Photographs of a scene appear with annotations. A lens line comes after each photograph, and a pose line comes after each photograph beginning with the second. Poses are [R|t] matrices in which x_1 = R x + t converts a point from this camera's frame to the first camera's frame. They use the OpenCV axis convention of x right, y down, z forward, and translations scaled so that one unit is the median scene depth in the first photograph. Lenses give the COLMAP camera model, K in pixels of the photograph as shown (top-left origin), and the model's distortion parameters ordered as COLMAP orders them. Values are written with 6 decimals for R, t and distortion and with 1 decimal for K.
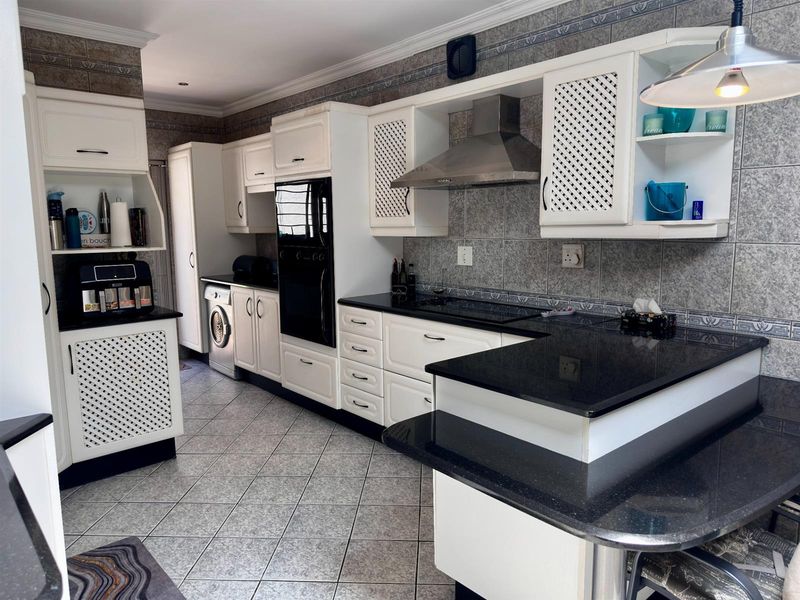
lens RADIAL K [[562.3, 0, 379.6], [0, 562.3, 295.0], [0, 0, 1]] dist [0.012930, -0.013058]
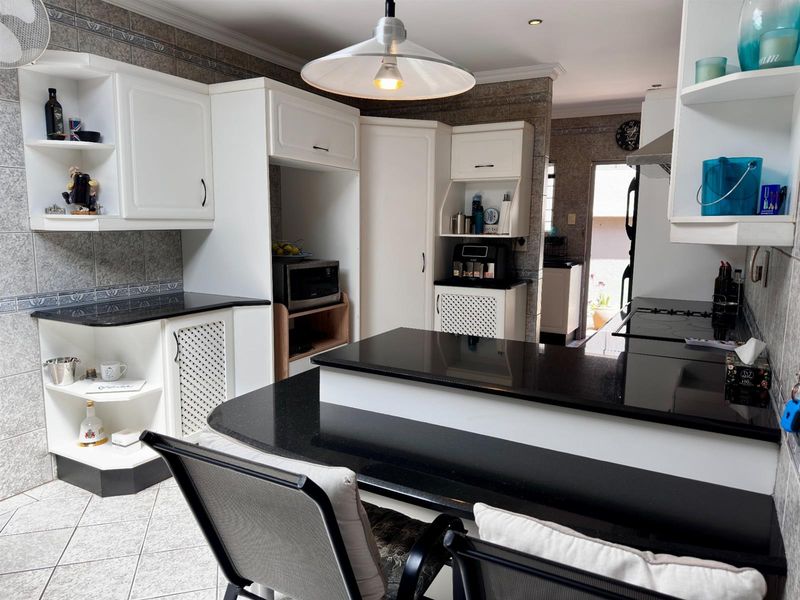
lens RADIAL K [[562.3, 0, 400.4], [0, 562.3, 301.3], [0, 0, 1]] dist [0.012930, -0.013058]
pose [[0.364942, 0.146911, -0.919366, 0.718925], [-0.132316, 0.985633, 0.104977, -0.036166], [0.921580, 0.083336, 0.379138, 0.279024]]
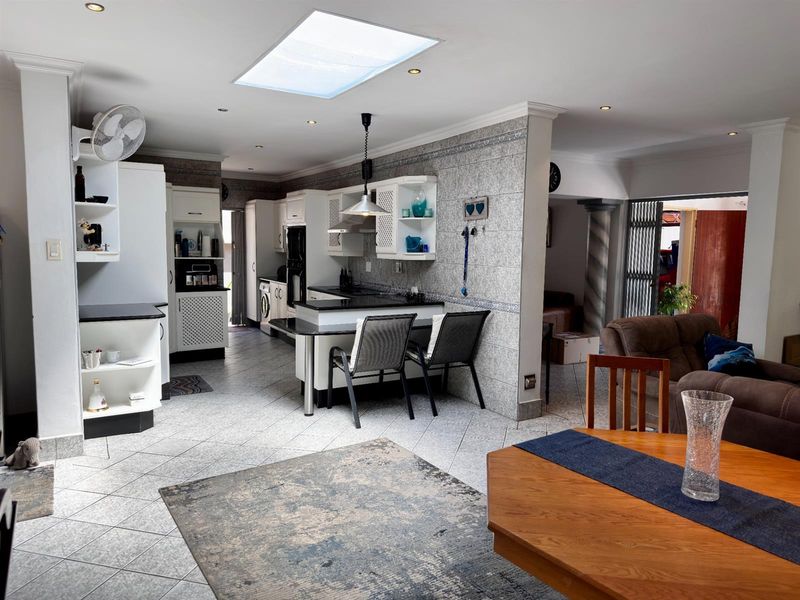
lens RADIAL K [[562.3, 0, 404.0], [0, 562.3, 298.3], [0, 0, 1]] dist [0.012930, -0.013058]
pose [[0.986525, 0.043340, -0.157763, 0.620418], [-0.048472, 0.998408, -0.028829, 0.095331], [0.156262, 0.036088, 0.987056, -0.974158]]
